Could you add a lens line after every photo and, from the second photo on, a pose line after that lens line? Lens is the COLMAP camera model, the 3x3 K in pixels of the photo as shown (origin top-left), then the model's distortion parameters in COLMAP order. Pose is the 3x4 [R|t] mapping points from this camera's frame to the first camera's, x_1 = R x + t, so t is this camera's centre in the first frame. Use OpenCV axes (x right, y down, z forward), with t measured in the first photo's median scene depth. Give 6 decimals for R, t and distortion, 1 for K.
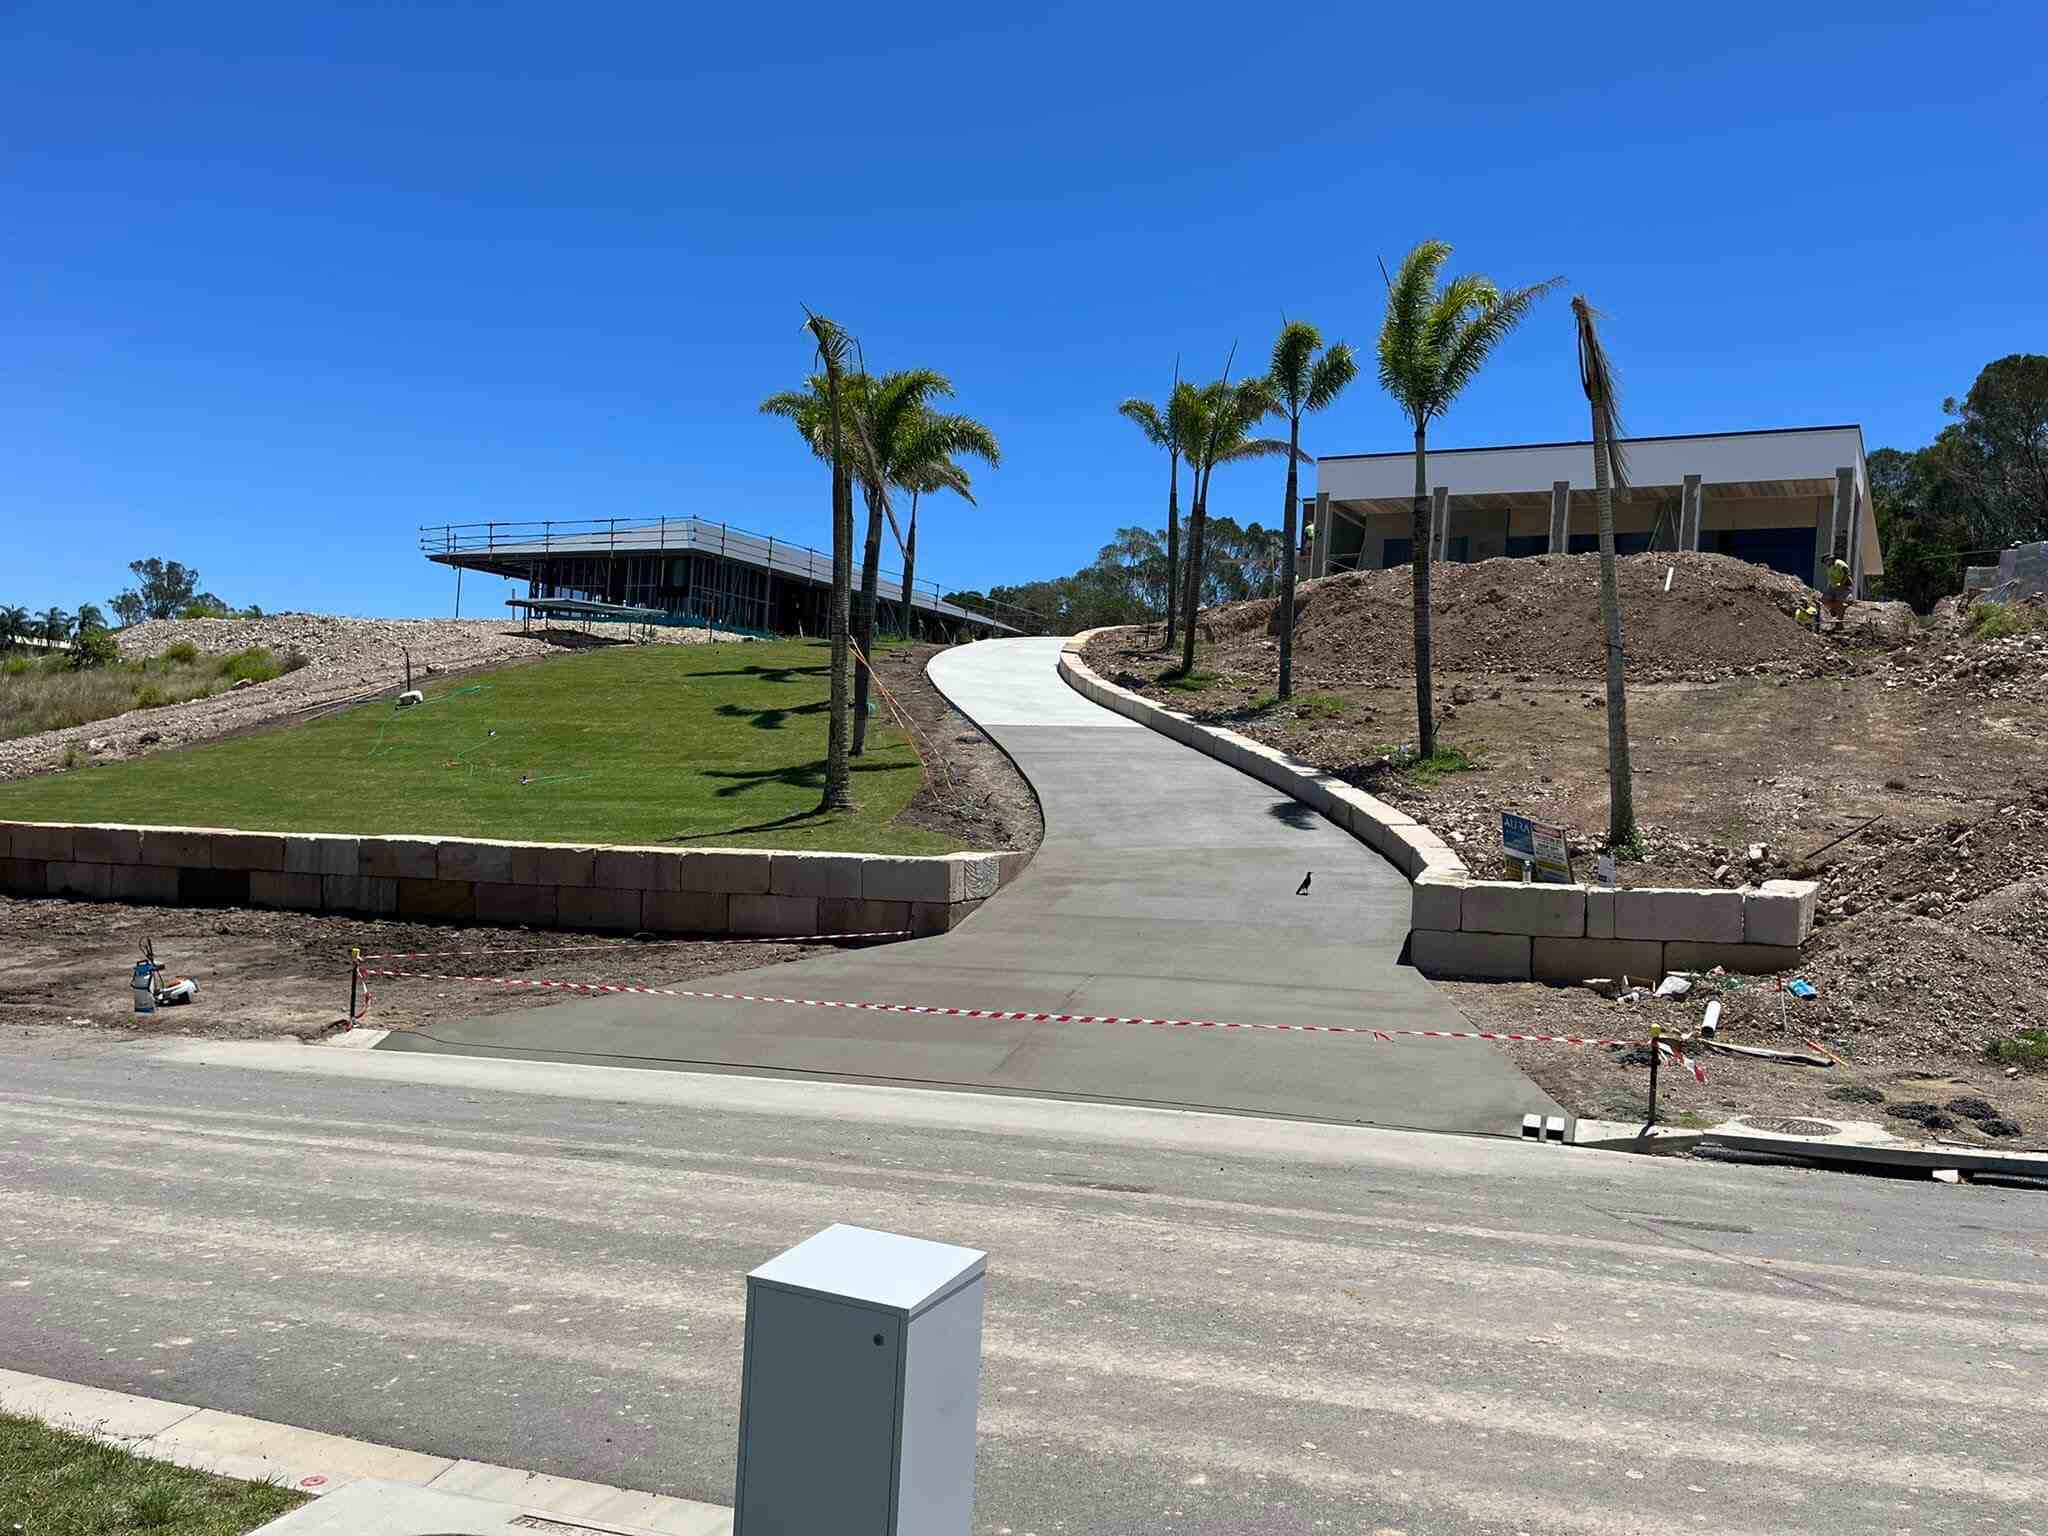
lens RADIAL K [[1572.8, 0, 1024.0], [0, 1572.8, 768.0], [0, 0, 1]] dist [0.090895, -0.096929]
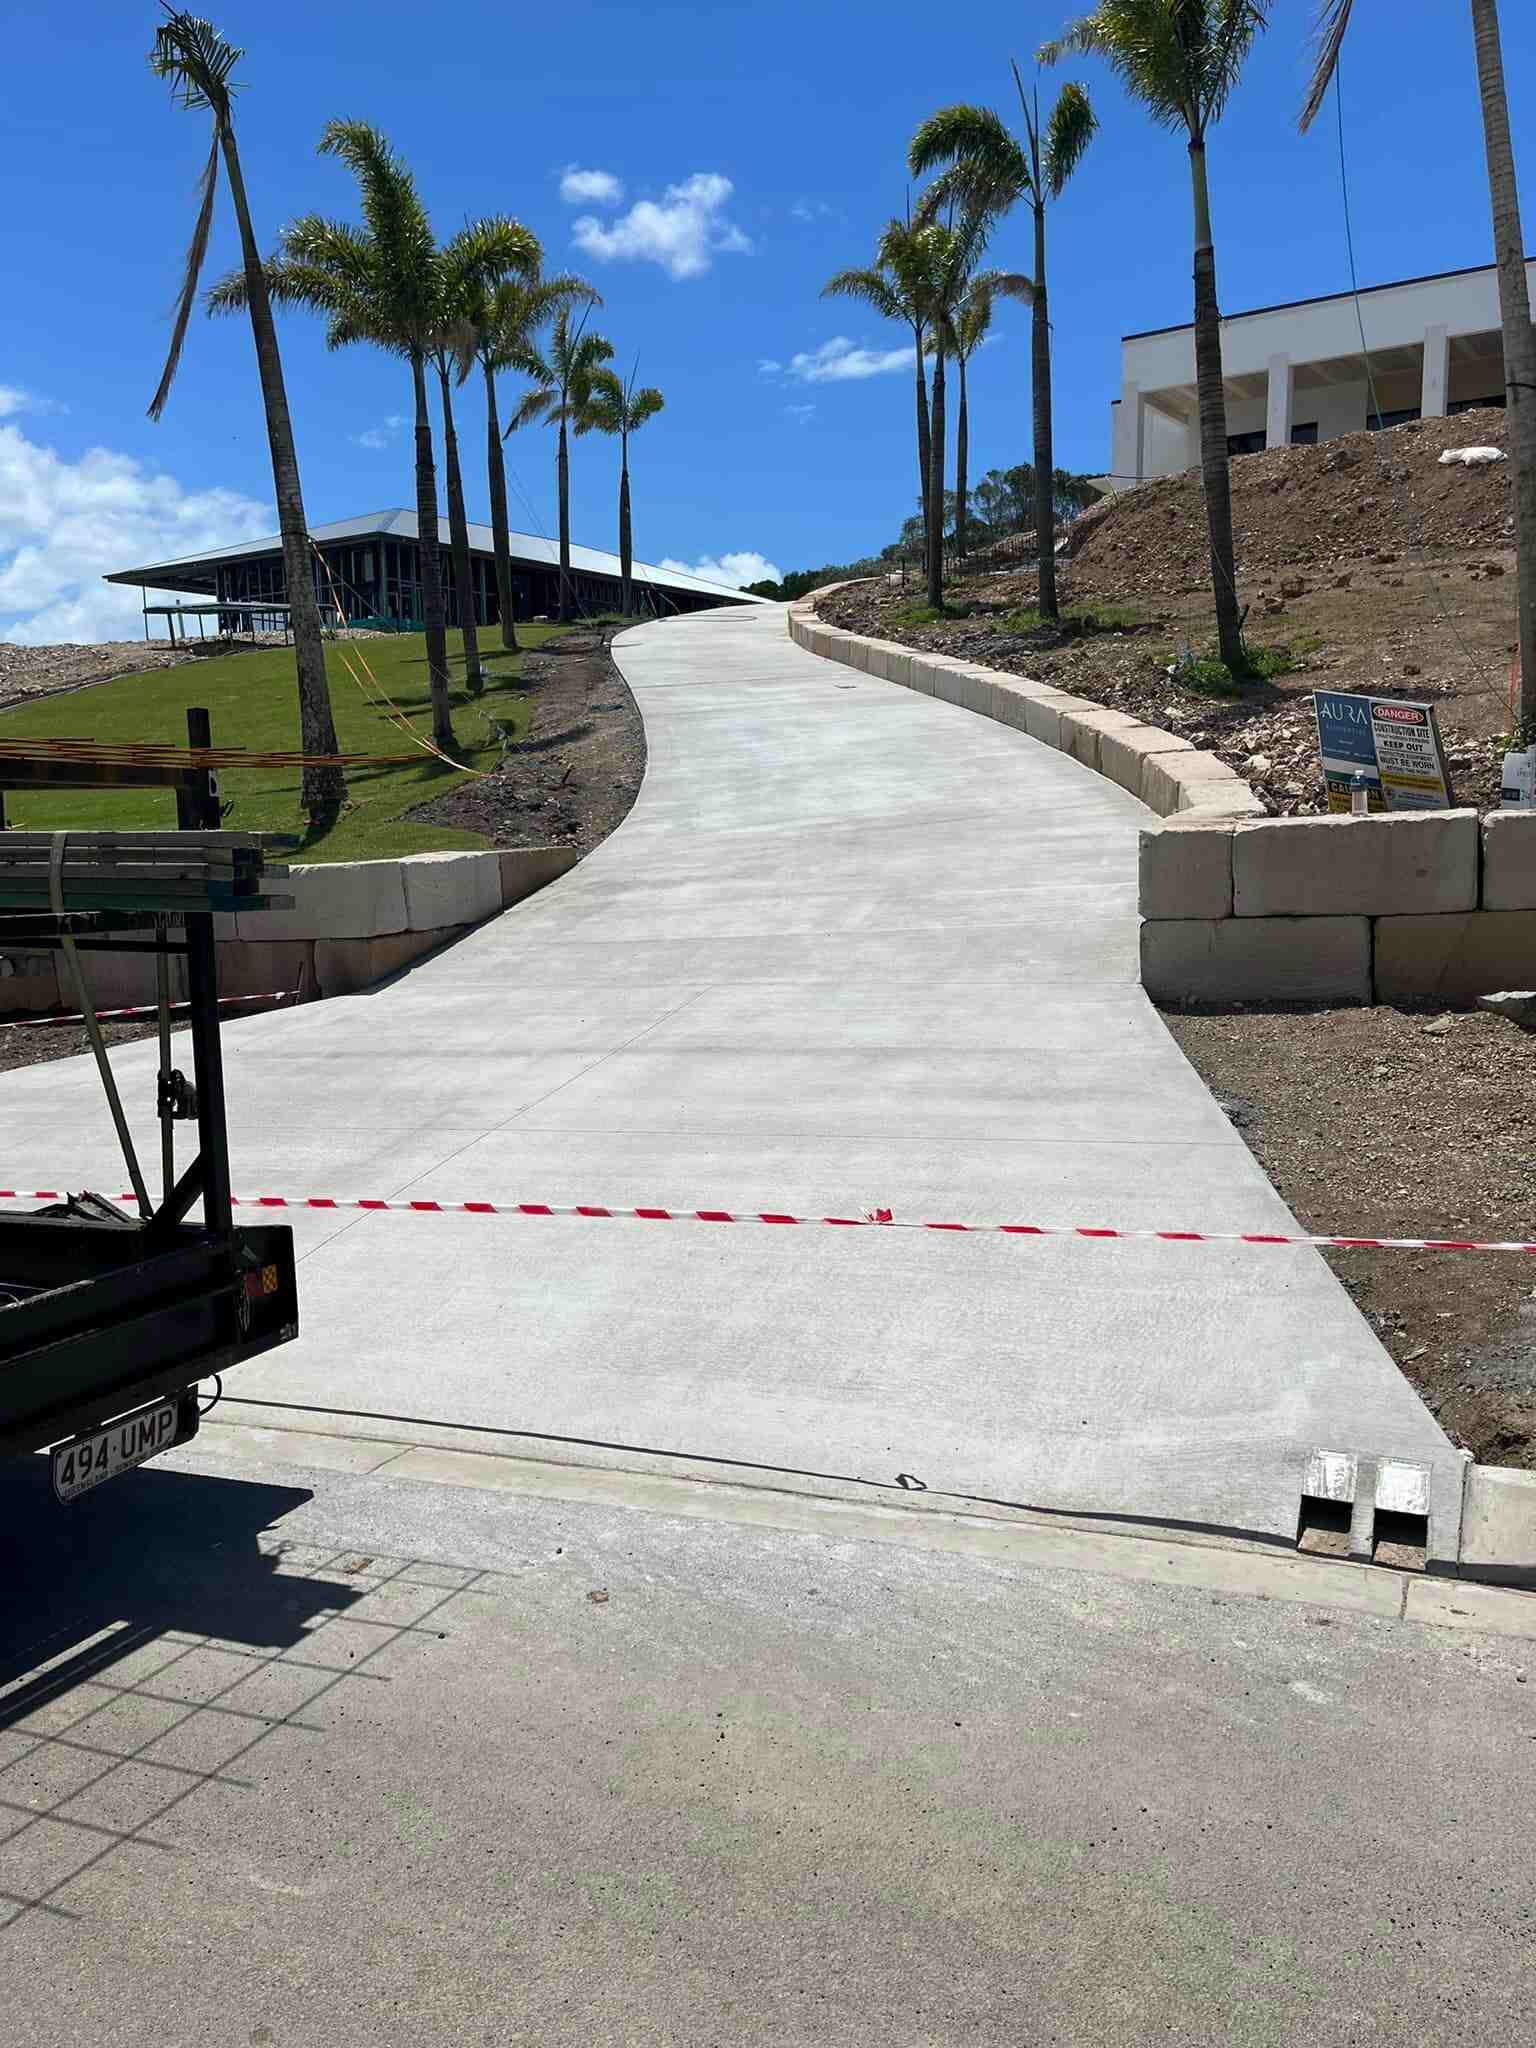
lens RADIAL K [[1572.8, 0, 768.0], [0, 1572.8, 1024.0], [0, 0, 1]] dist [0.090895, -0.096929]
pose [[0.994132, -0.070947, -0.081660, 0.120828], [0.082210, 0.986151, 0.144042, 0.036767], [0.070310, -0.149910, 0.986196, 0.346180]]
